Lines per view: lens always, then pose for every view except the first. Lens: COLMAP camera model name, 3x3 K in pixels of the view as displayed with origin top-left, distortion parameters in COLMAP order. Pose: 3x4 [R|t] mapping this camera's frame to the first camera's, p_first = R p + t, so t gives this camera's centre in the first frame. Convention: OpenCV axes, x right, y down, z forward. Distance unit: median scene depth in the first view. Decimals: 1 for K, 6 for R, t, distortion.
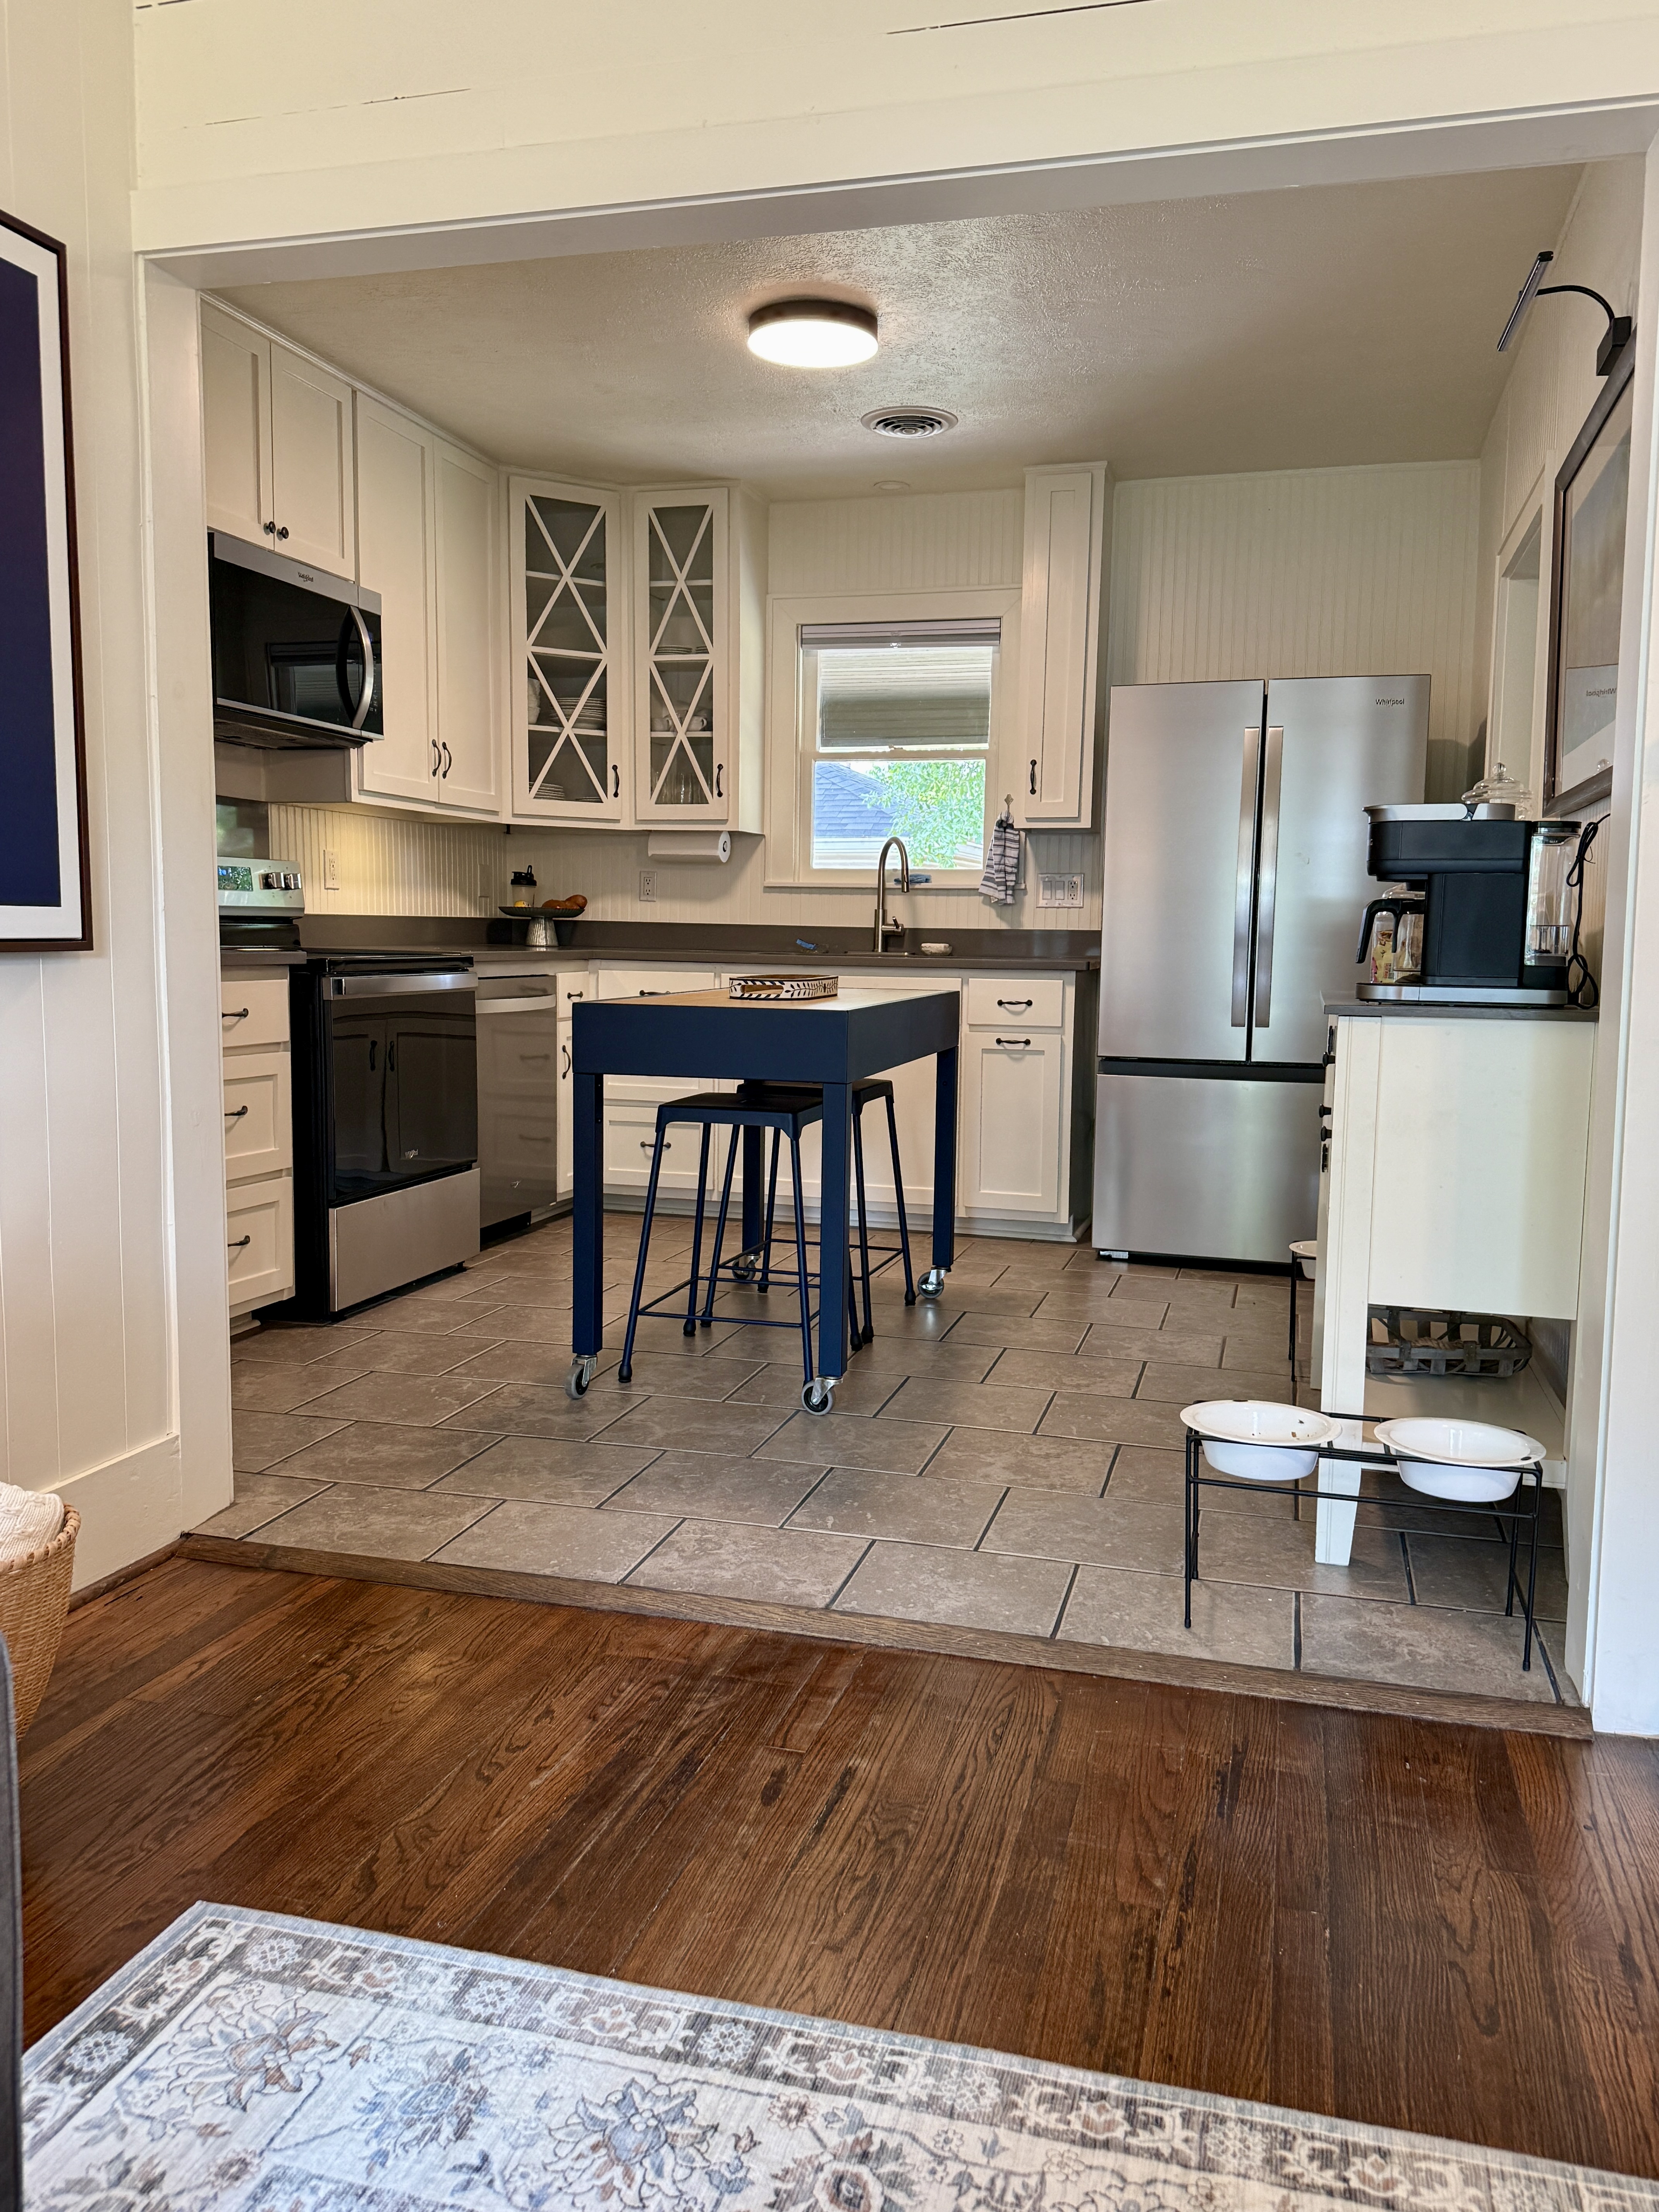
lens RADIAL K [[1608.5, 0, 831.5], [0, 1608.5, 1107.5], [0, 0, 1]] dist [0.061477, -0.034613]
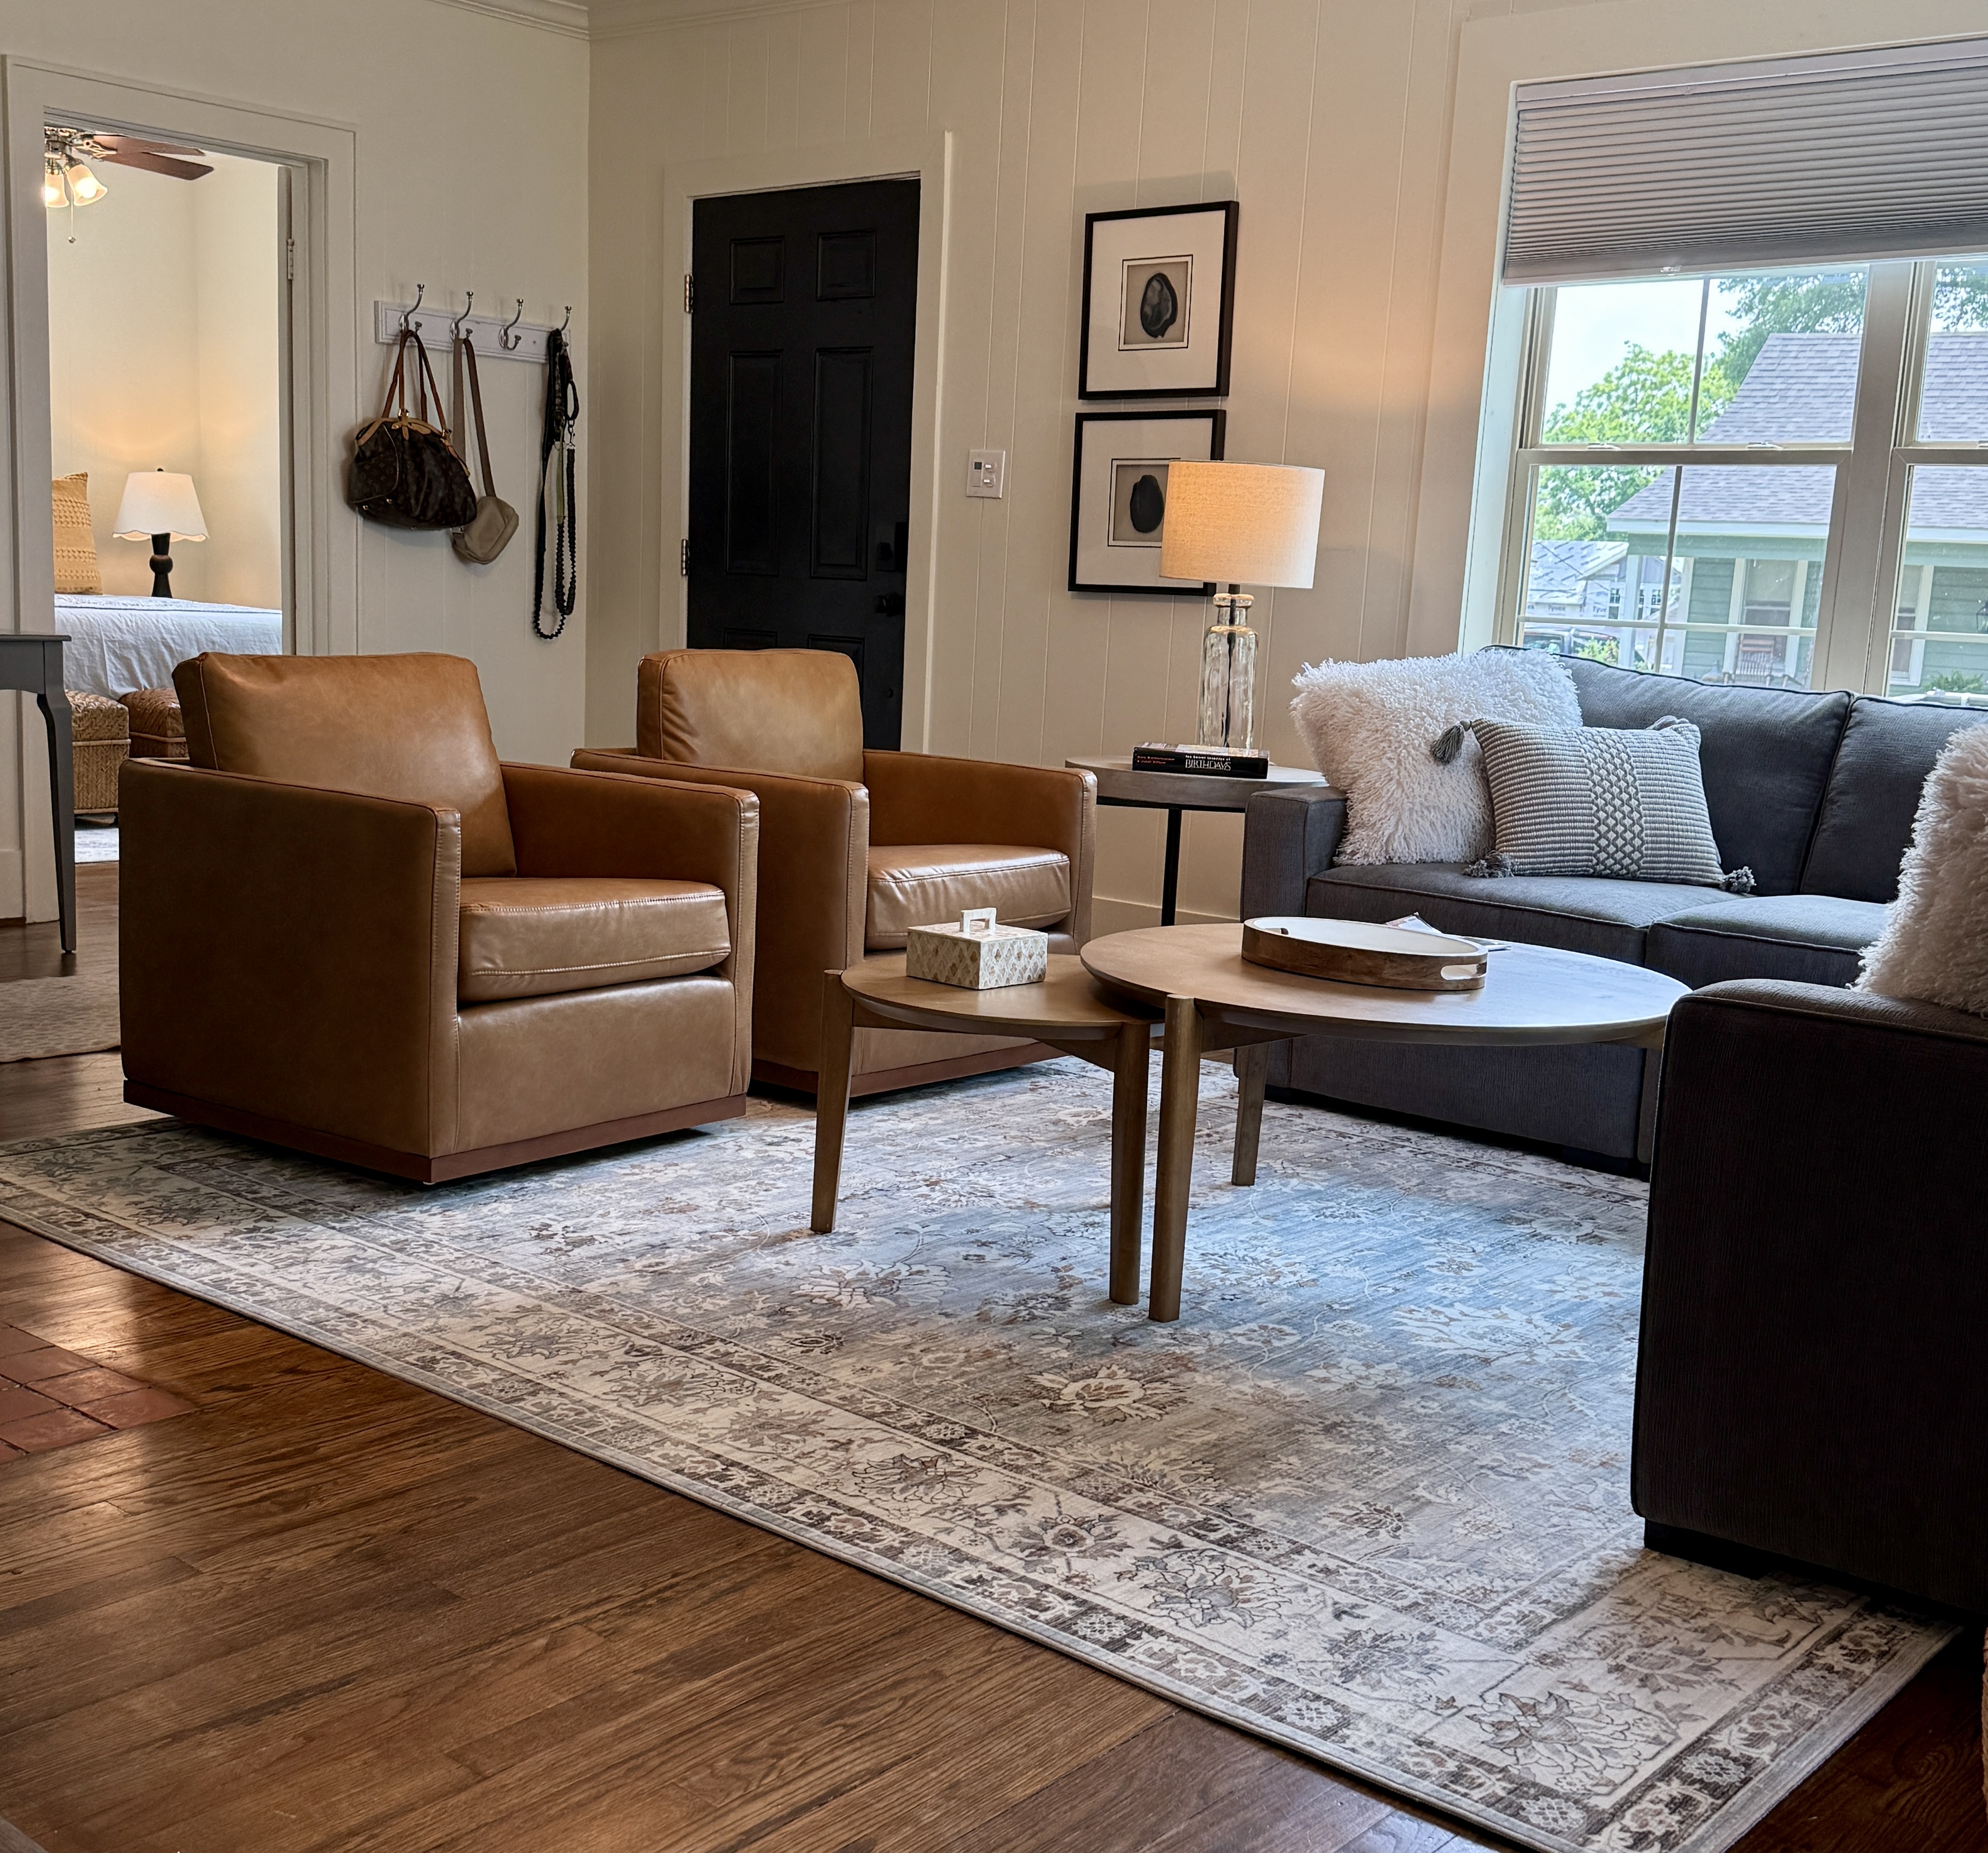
lens RADIAL K [[2384.4, 0, 1005.6], [0, 2384.4, 989.2], [0, 0, 1]] dist [0.104726, 0.000000]
pose [[-0.903241, -0.126014, 0.410215, -0.564986], [-0.008924, 0.961223, 0.275627, -0.234122], [-0.429041, 0.245297, -0.869341, 2.174295]]
